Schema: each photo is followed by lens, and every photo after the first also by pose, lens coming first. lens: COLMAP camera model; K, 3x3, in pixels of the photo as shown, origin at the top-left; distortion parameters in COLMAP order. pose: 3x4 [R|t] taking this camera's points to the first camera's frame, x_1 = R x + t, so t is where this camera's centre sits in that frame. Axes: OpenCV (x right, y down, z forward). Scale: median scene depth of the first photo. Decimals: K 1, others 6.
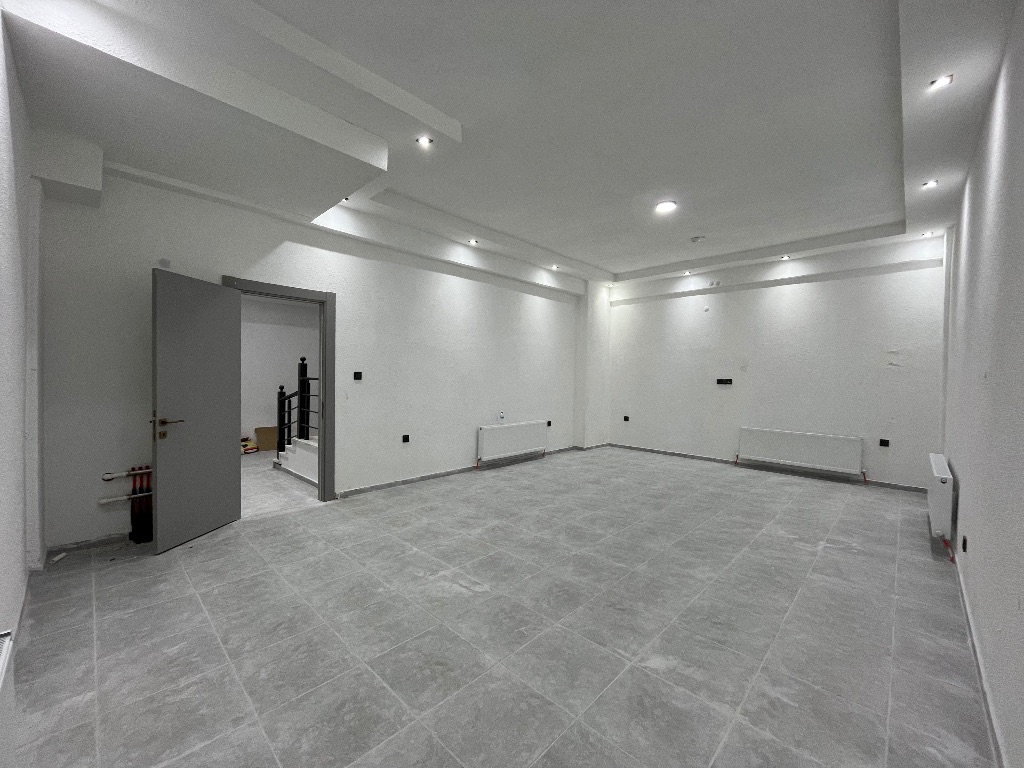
lens RADIAL K [[411.0, 0, 511.9], [0, 411.0, 383.6], [0, 0, 1]] dist [0.003329, 0.000281]
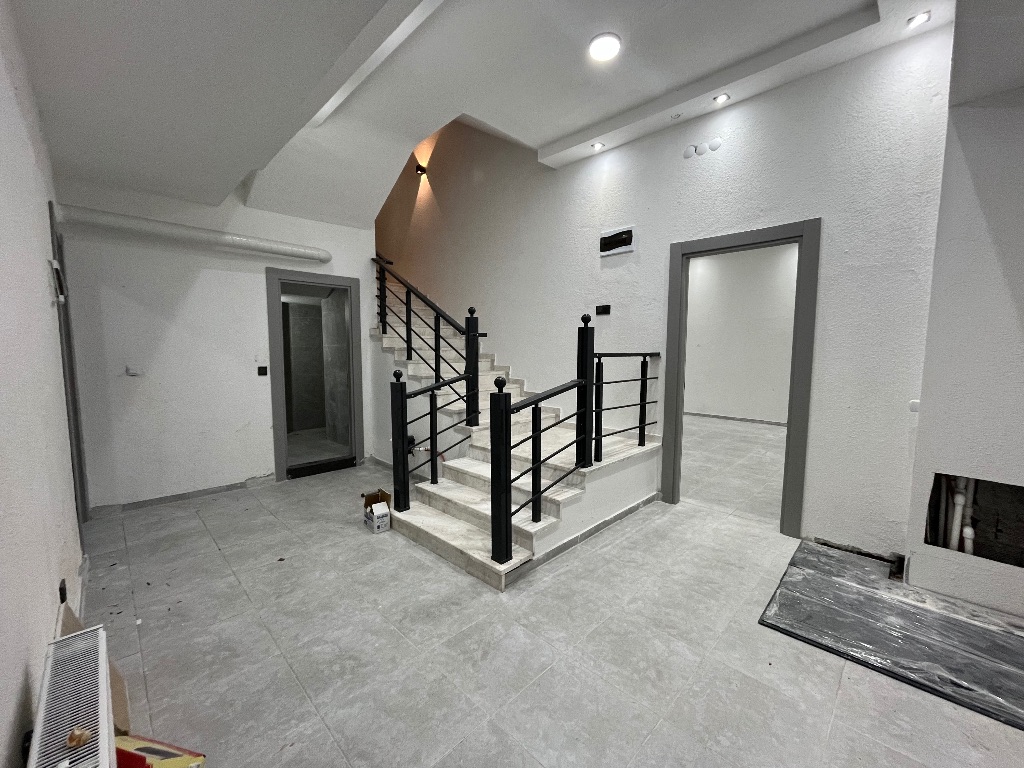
lens RADIAL K [[411.0, 0, 511.5], [0, 411.0, 384.5], [0, 0, 1]] dist [0.003329, 0.000281]
pose [[0.034797, -0.109640, 0.993362, -1.242324], [0.015536, 0.993903, 0.109155, -0.040930], [-0.999274, 0.011635, 0.036288, 1.279603]]
